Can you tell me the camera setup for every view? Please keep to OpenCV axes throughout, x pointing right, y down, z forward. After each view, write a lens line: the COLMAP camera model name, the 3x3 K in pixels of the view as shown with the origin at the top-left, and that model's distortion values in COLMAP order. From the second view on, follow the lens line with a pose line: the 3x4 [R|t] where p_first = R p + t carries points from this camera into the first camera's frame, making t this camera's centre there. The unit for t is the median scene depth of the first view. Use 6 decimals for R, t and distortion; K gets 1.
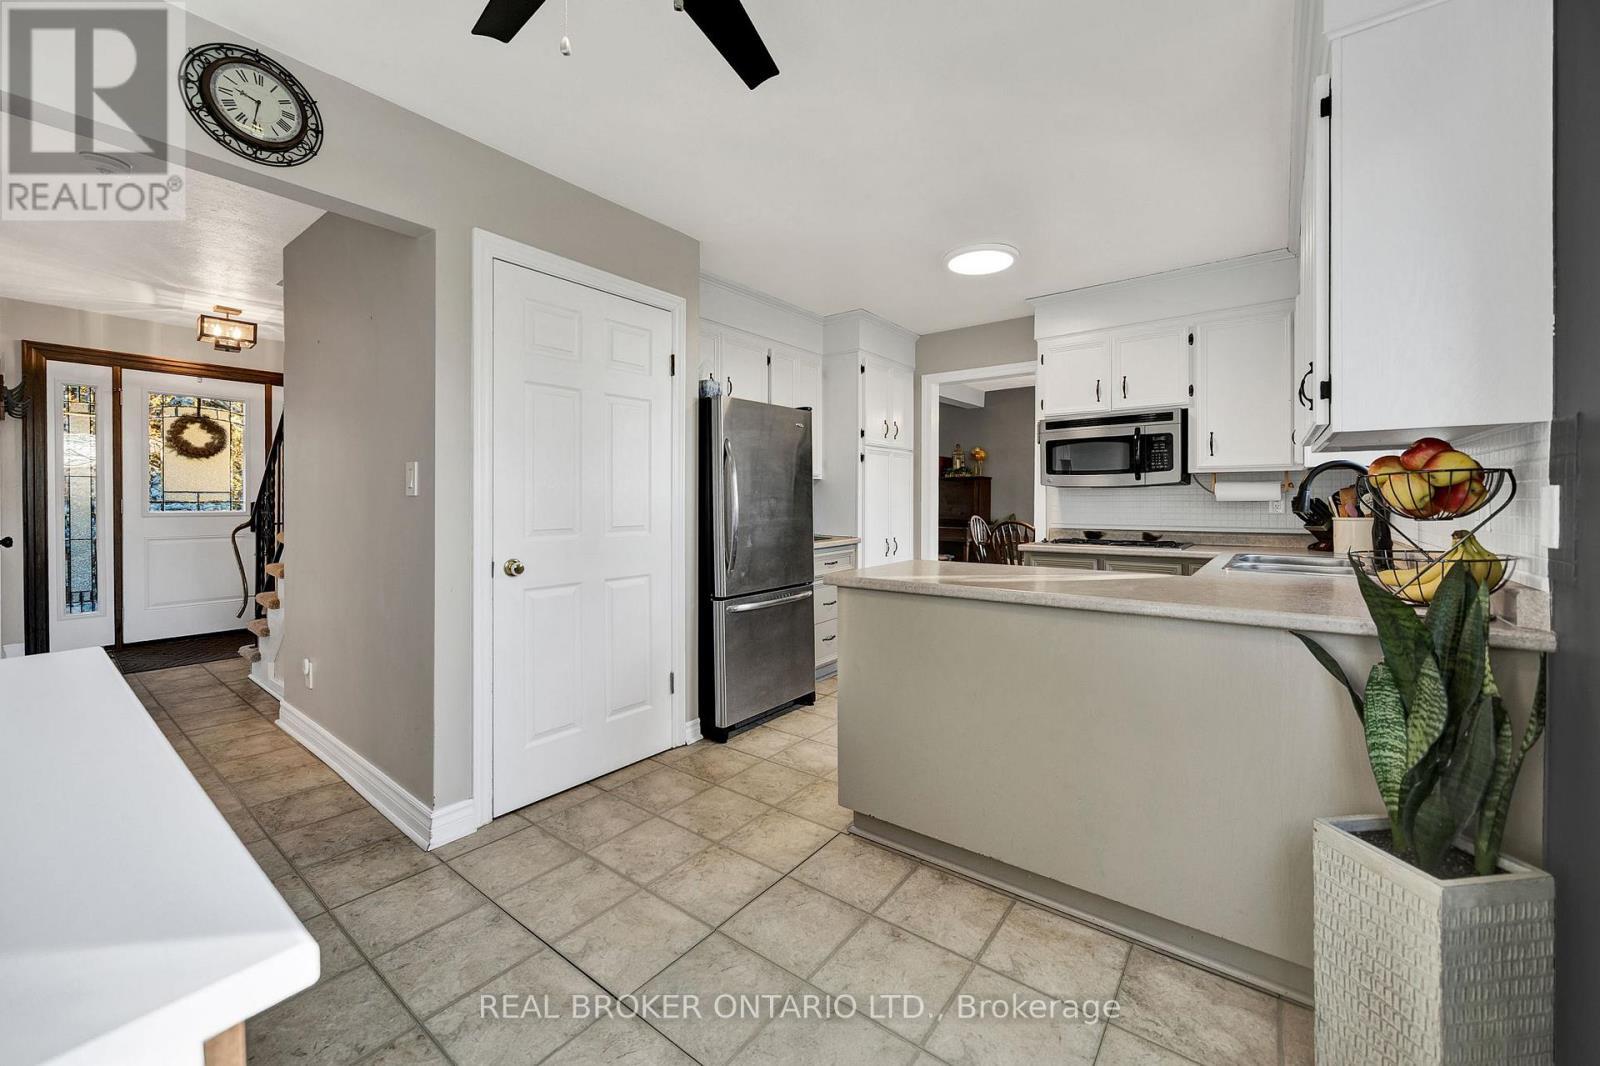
lens RADIAL K [[623.9, 0, 801.7], [0, 623.9, 505.9], [0, 0, 1]] dist [-0.000446, 0.000271]
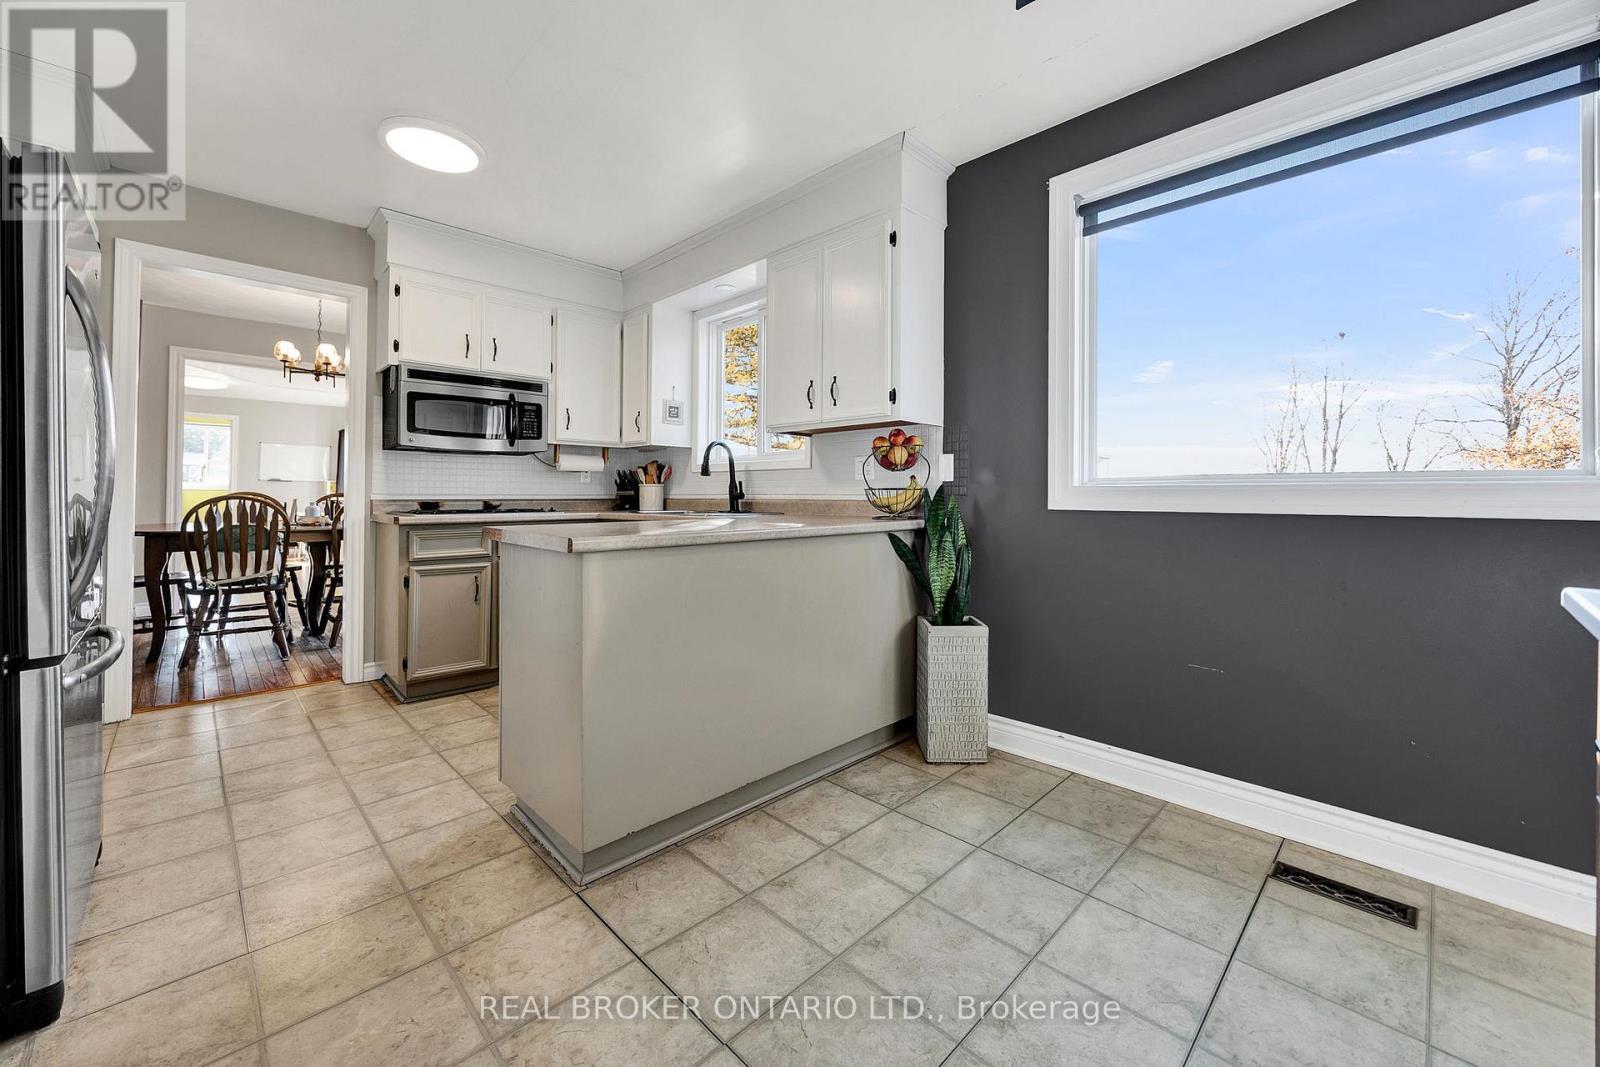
lens RADIAL K [[623.9, 0, 822.2], [0, 623.9, 490.3], [0, 0, 1]] dist [-0.000446, 0.000271]
pose [[0.132355, 0.006205, 0.991183, -0.641445], [0.005389, 0.999961, -0.006979, 0.064341], [-0.991188, 0.006266, 0.132316, 0.640849]]
